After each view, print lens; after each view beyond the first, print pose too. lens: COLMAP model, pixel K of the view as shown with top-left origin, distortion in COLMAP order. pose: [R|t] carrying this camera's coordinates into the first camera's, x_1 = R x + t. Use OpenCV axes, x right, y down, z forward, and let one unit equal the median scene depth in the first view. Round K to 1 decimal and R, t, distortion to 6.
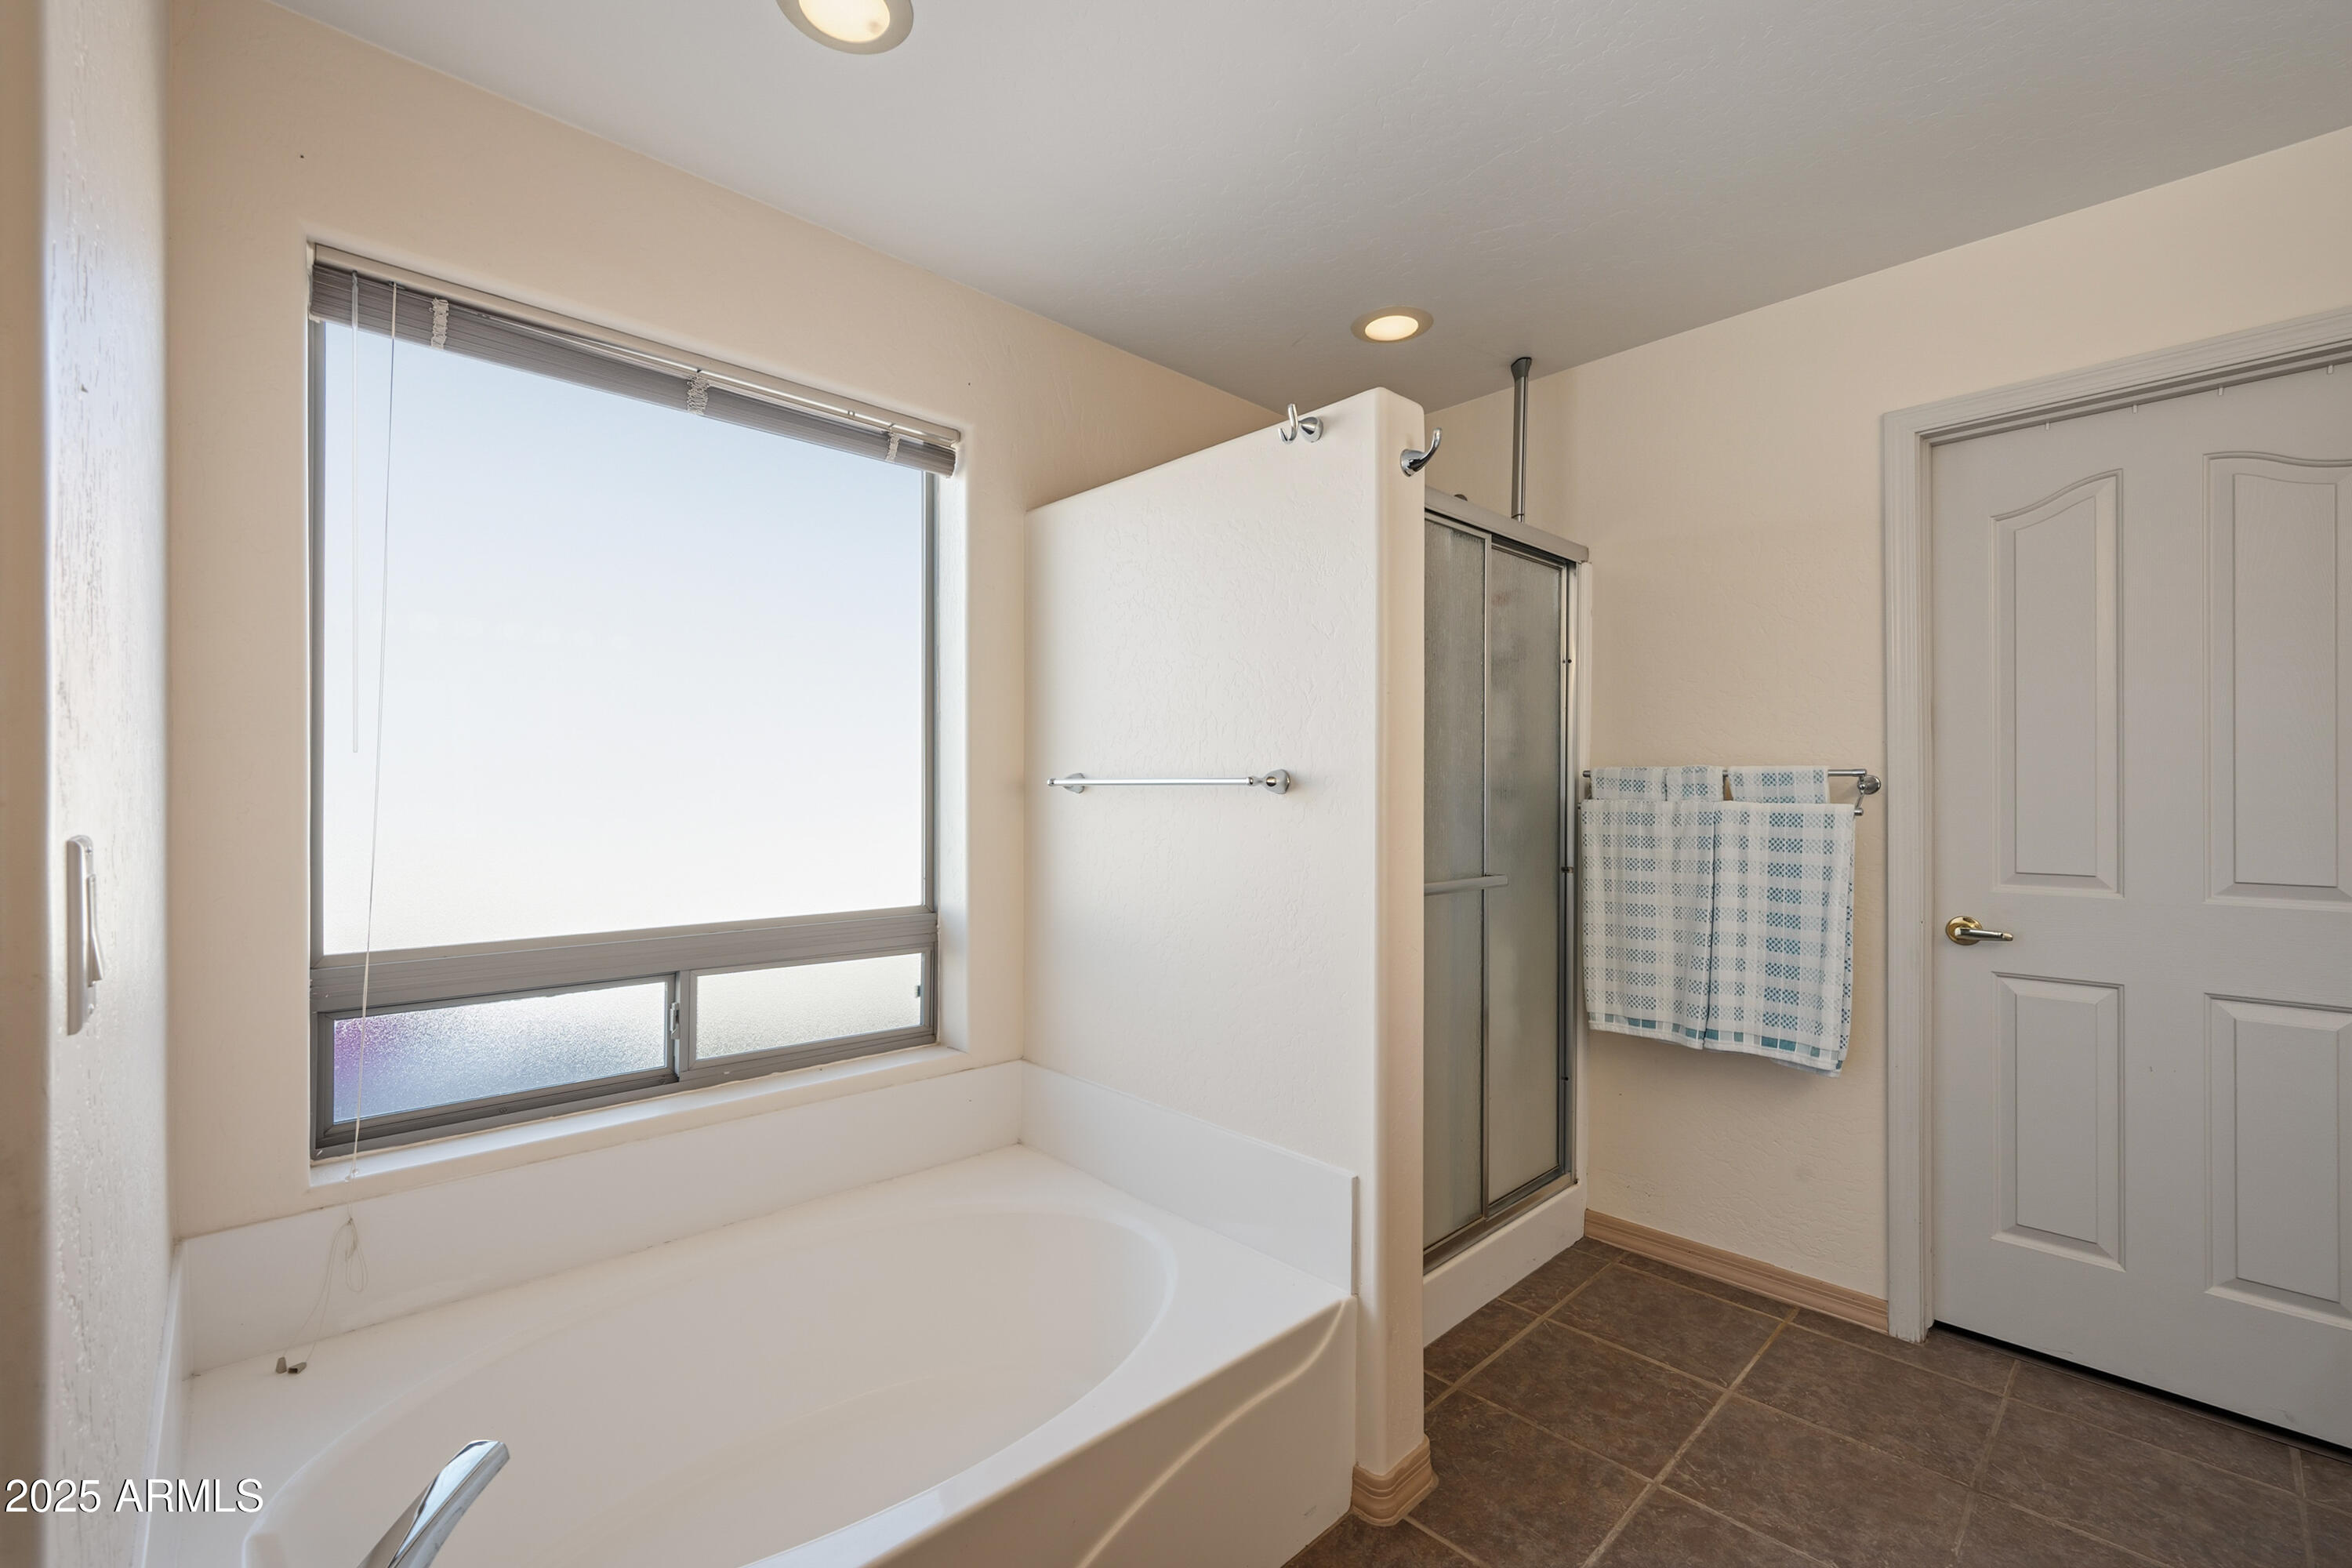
lens RADIAL K [[917.2, 0, 1188.2], [0, 917.2, 785.8], [0, 0, 1]] dist [0.000721, 0.000464]
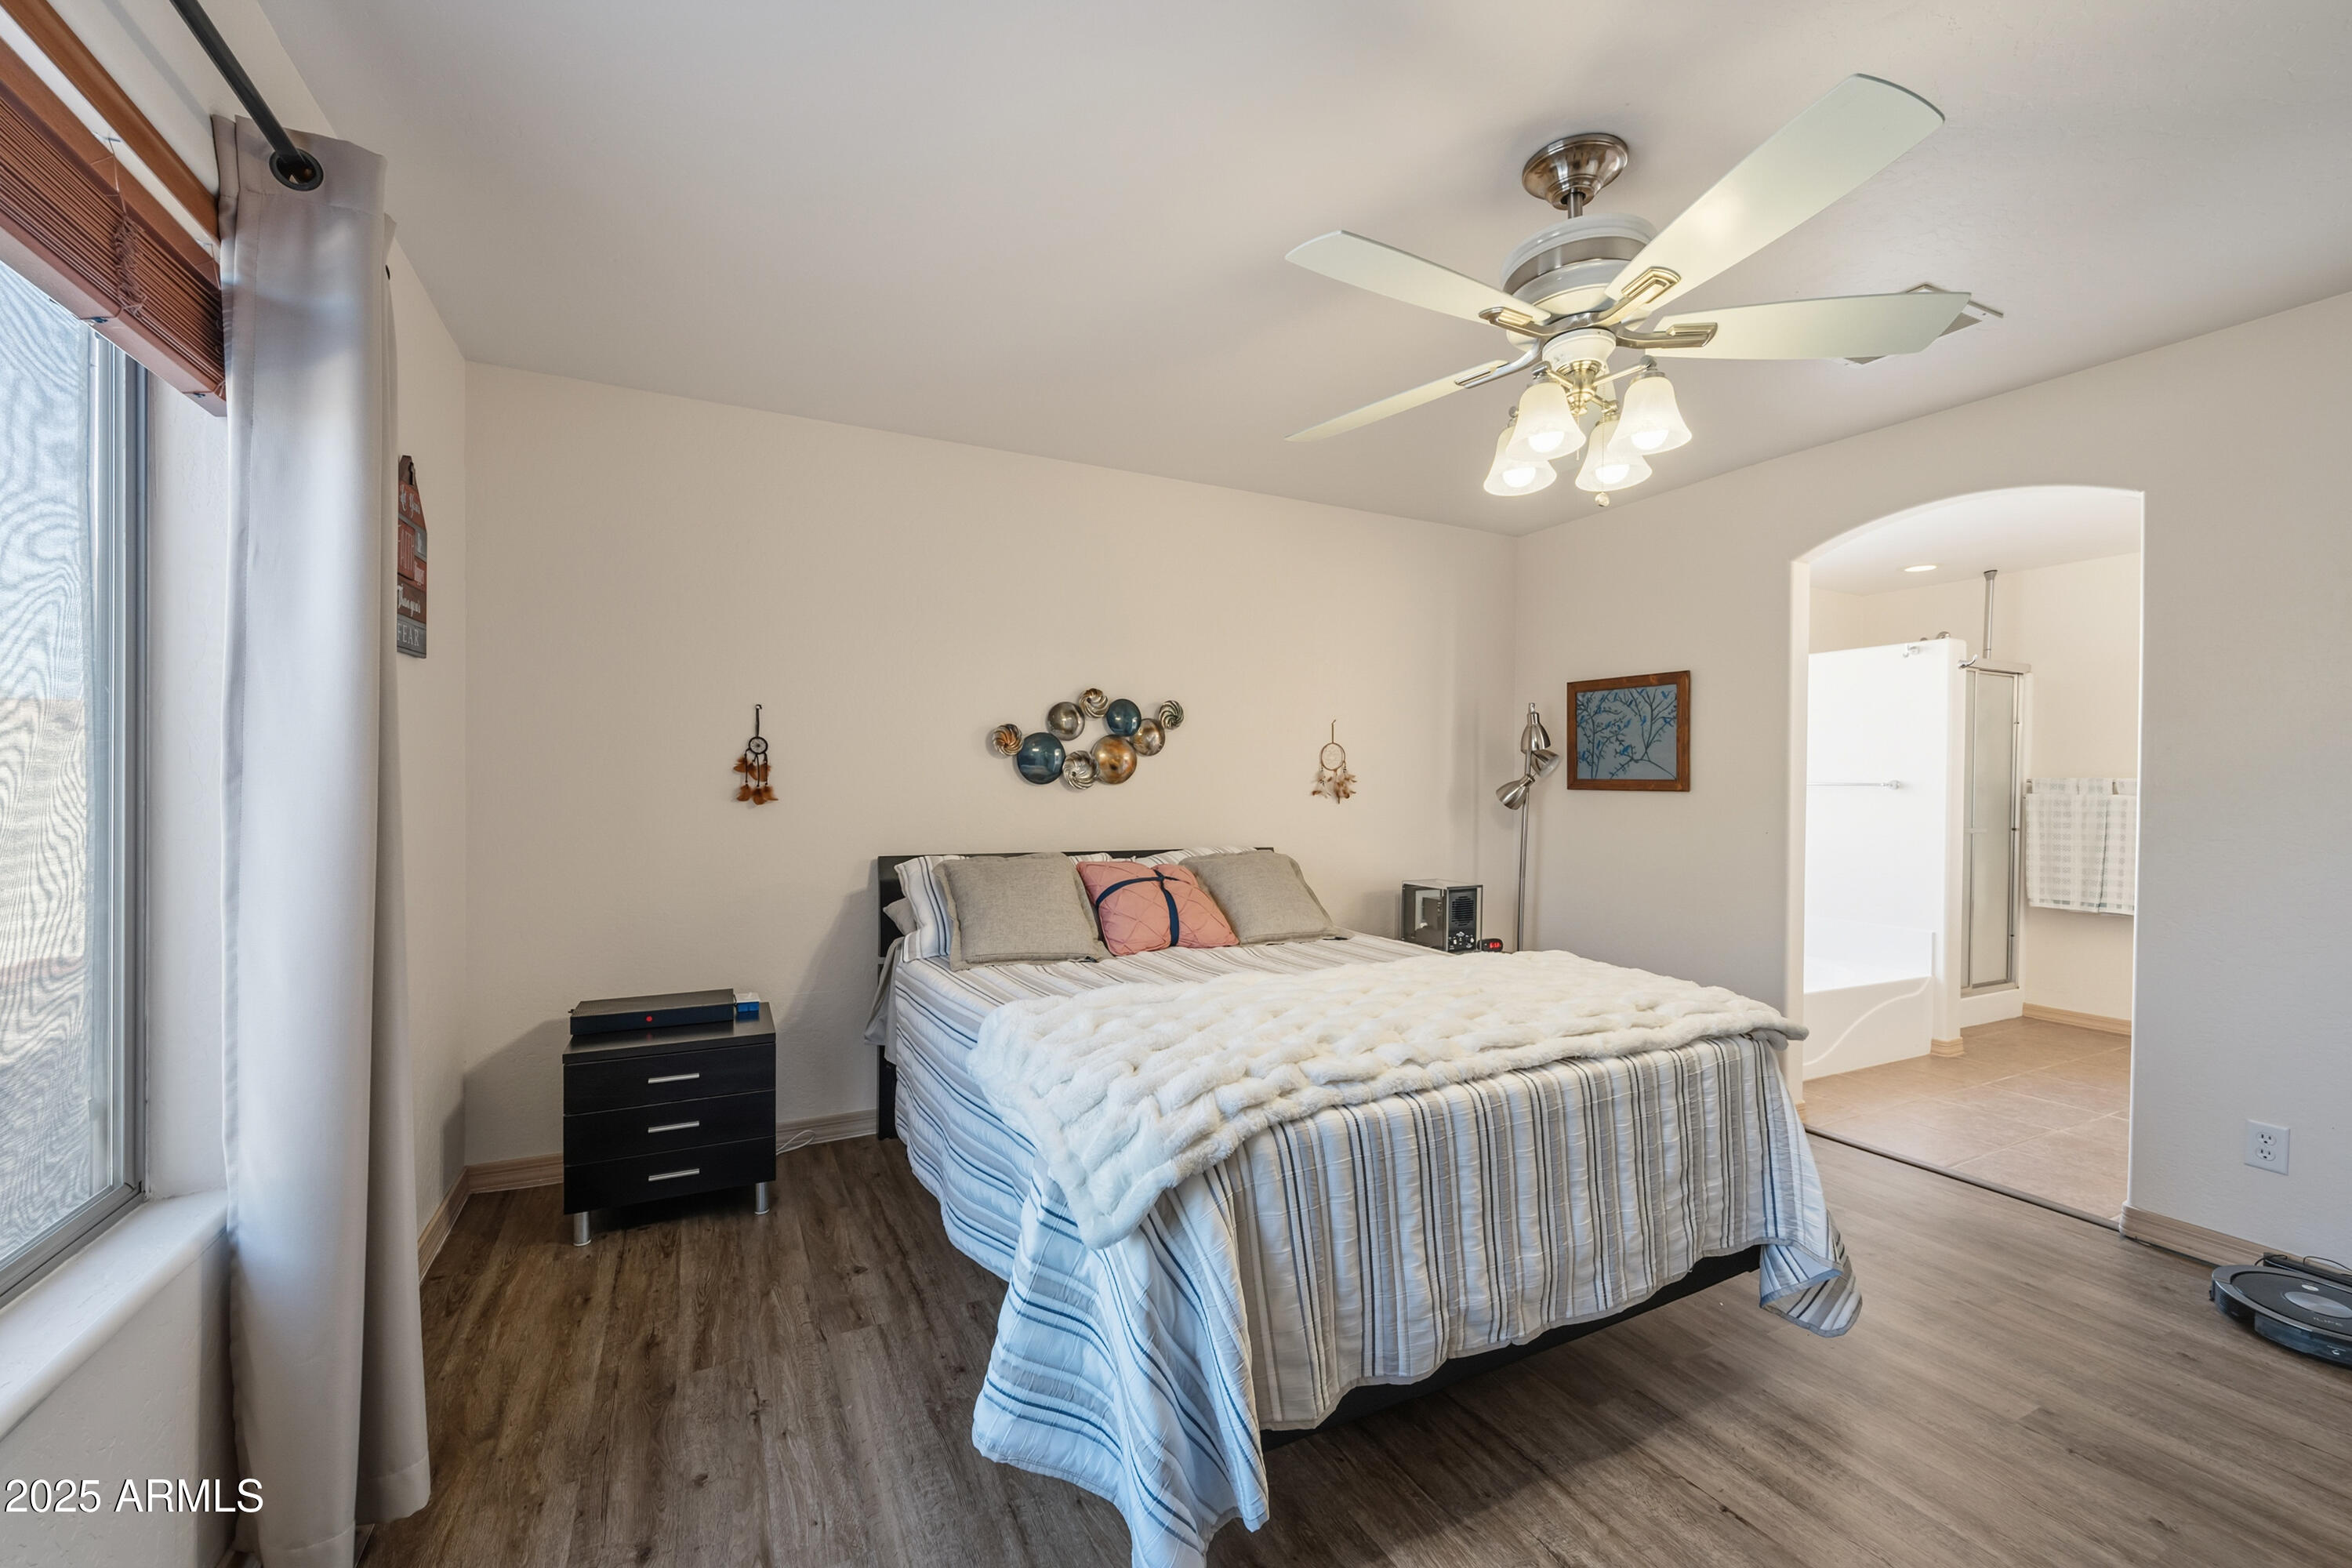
lens RADIAL K [[917.2, 0, 1188.2], [0, 917.2, 785.8], [0, 0, 1]] dist [0.000721, 0.000464]
pose [[0.959074, 0.009094, -0.283010, -0.801984], [-0.006079, 0.999915, 0.011528, -0.014710], [0.283091, -0.009335, 0.959048, -1.523006]]
